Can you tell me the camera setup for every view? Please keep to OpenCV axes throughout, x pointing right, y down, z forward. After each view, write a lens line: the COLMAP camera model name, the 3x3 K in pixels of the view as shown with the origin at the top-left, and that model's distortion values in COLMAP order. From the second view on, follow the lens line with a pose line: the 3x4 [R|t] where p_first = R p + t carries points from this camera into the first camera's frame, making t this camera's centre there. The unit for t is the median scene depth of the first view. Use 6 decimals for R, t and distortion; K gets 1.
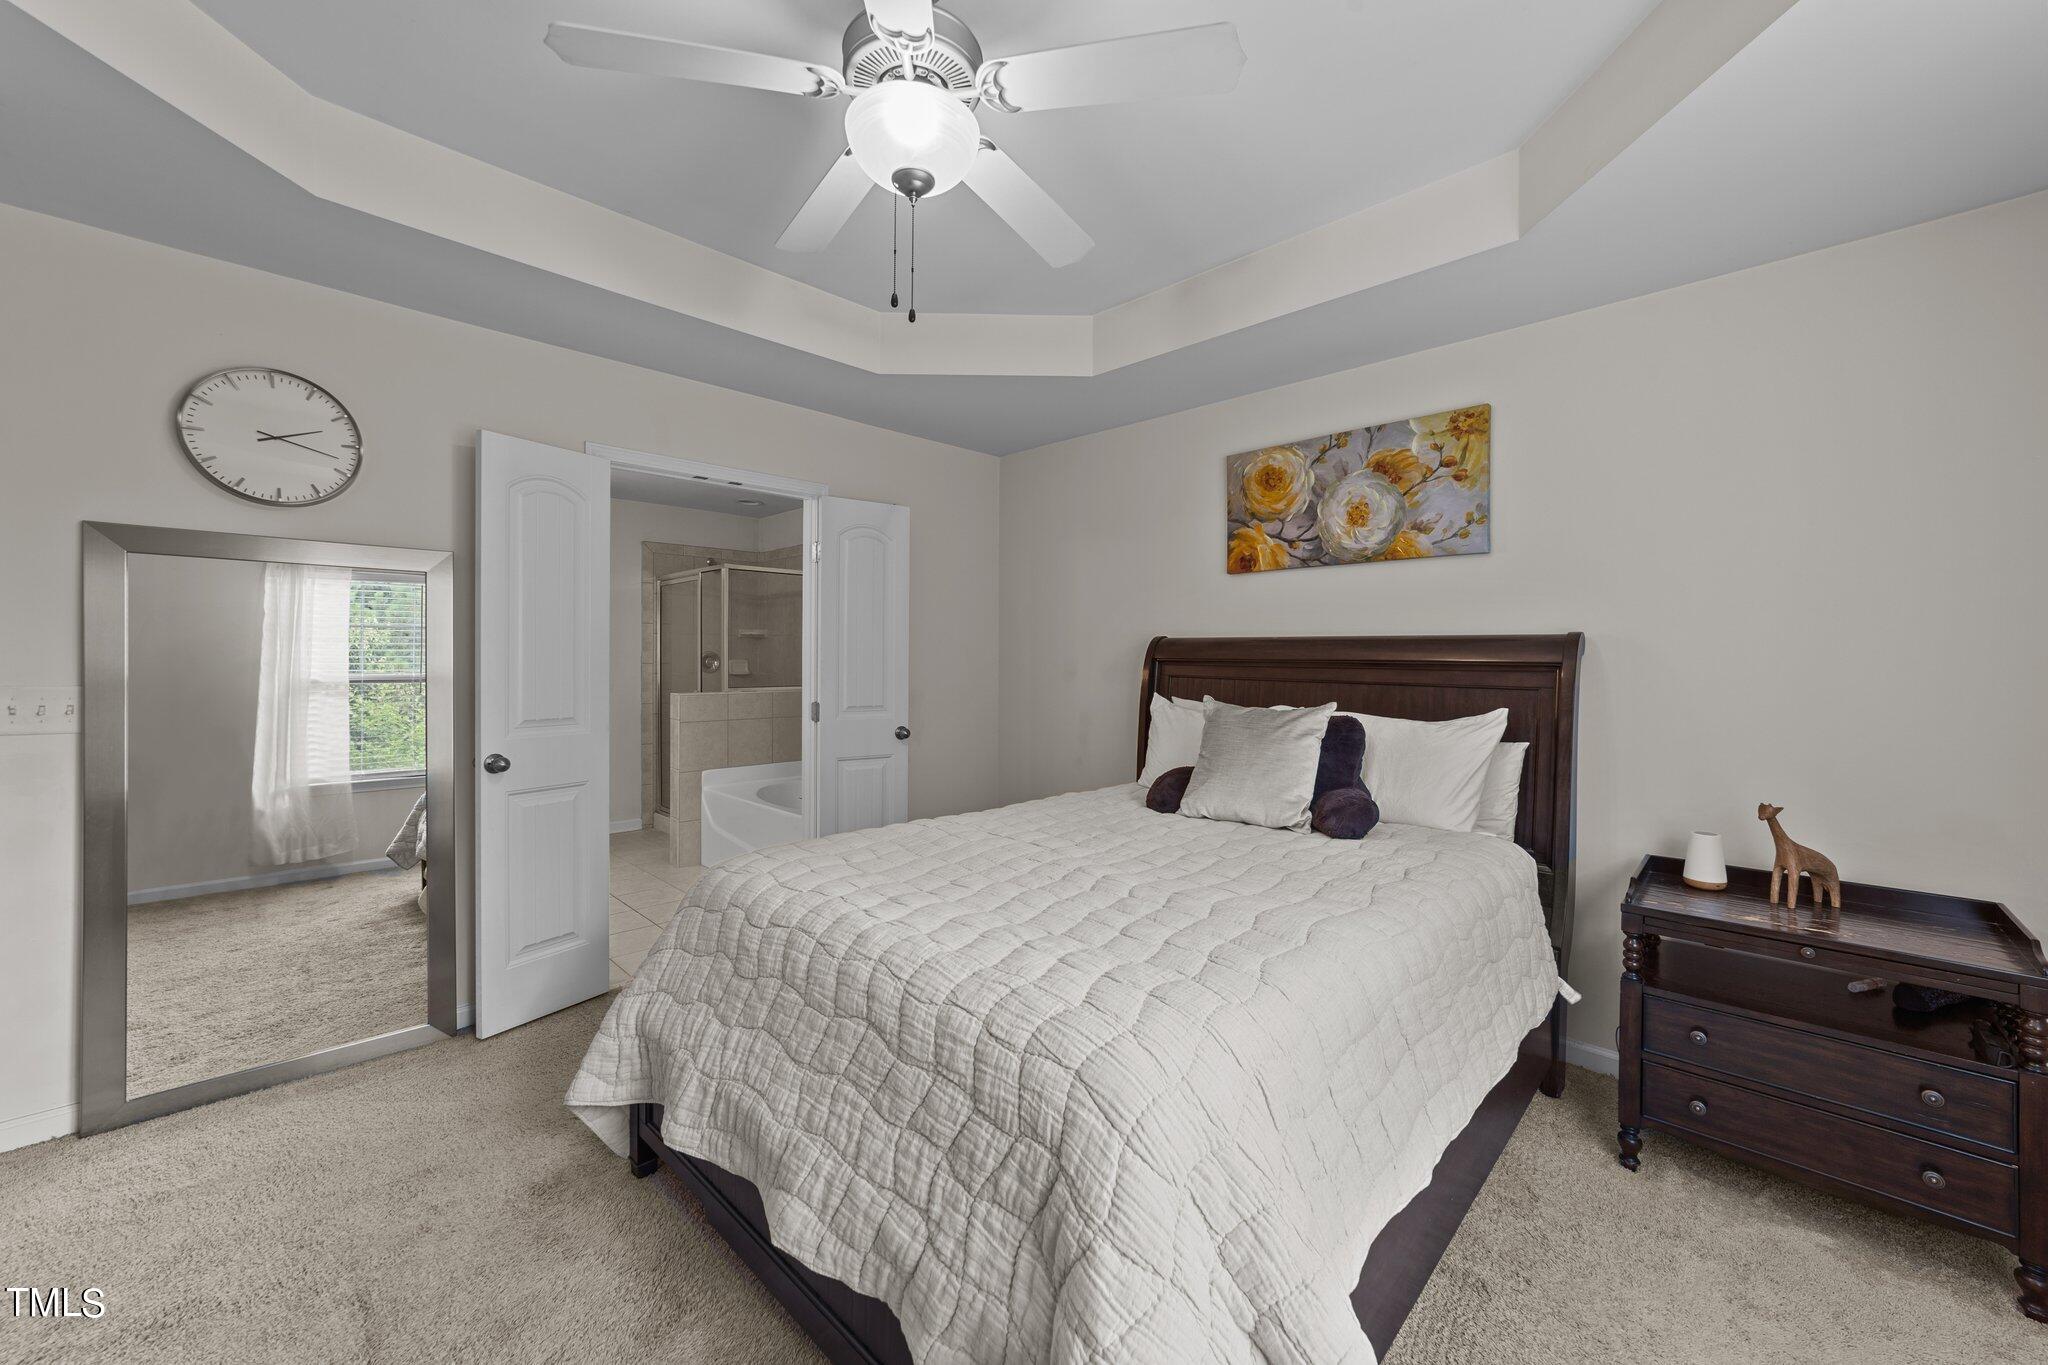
lens RADIAL K [[789.4, 0, 1061.0], [0, 789.4, 674.6], [0, 0, 1]] dist [-0.011525, 0.006303]
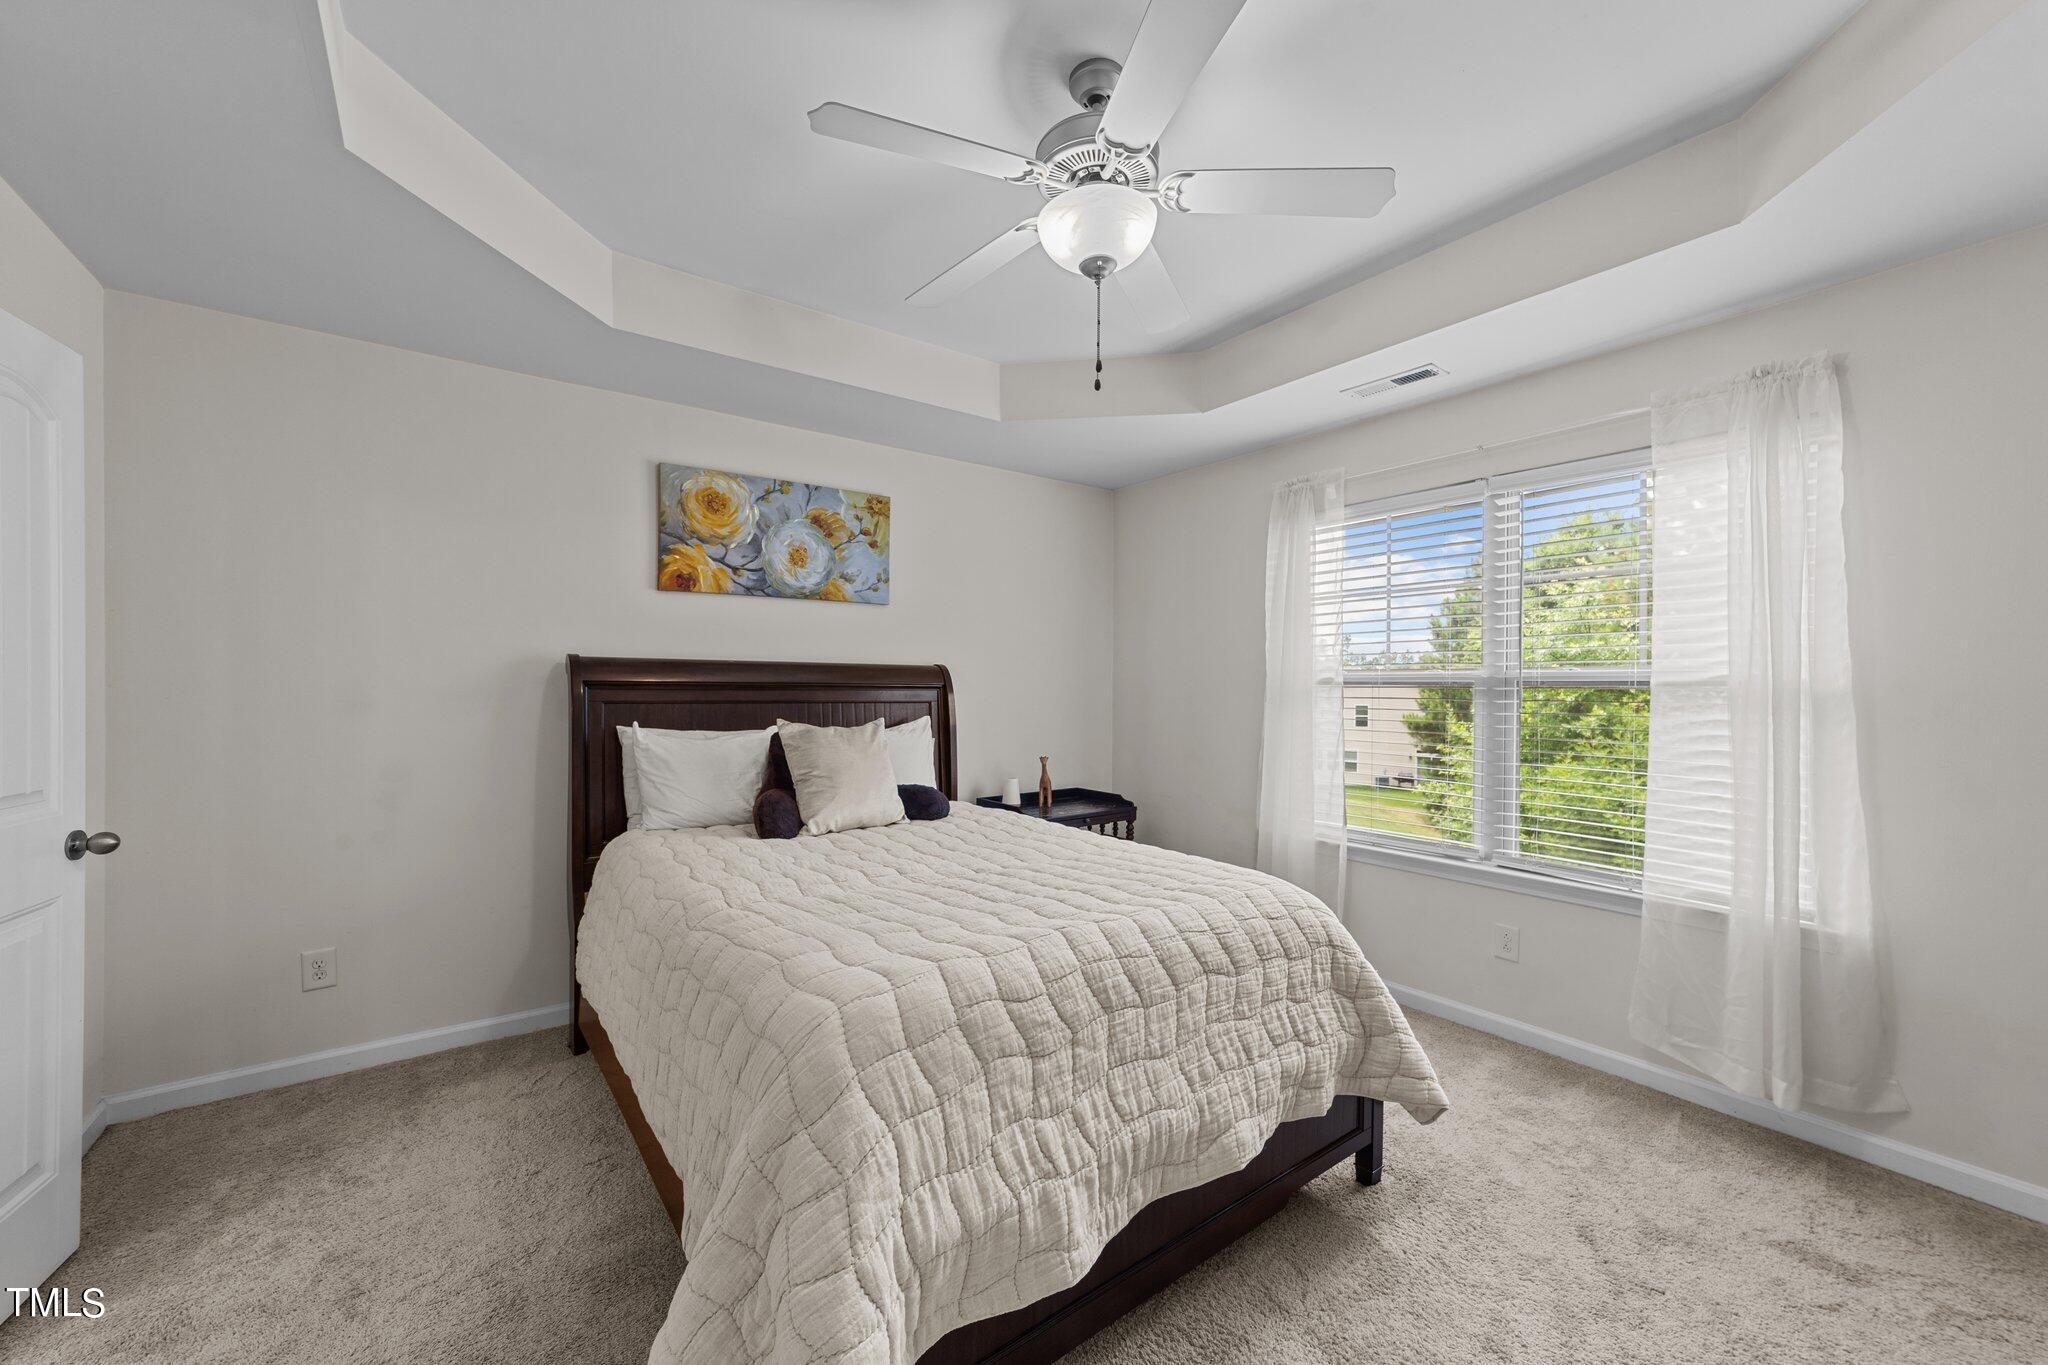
lens RADIAL K [[789.4, 0, 1017.0], [0, 789.4, 683.7], [0, 0, 1]] dist [-0.011525, 0.006303]
pose [[0.178897, -0.009516, 0.983822, -0.701100], [0.013083, 0.999888, 0.007292, -0.021215], [-0.983781, 0.011567, 0.179002, 0.478478]]
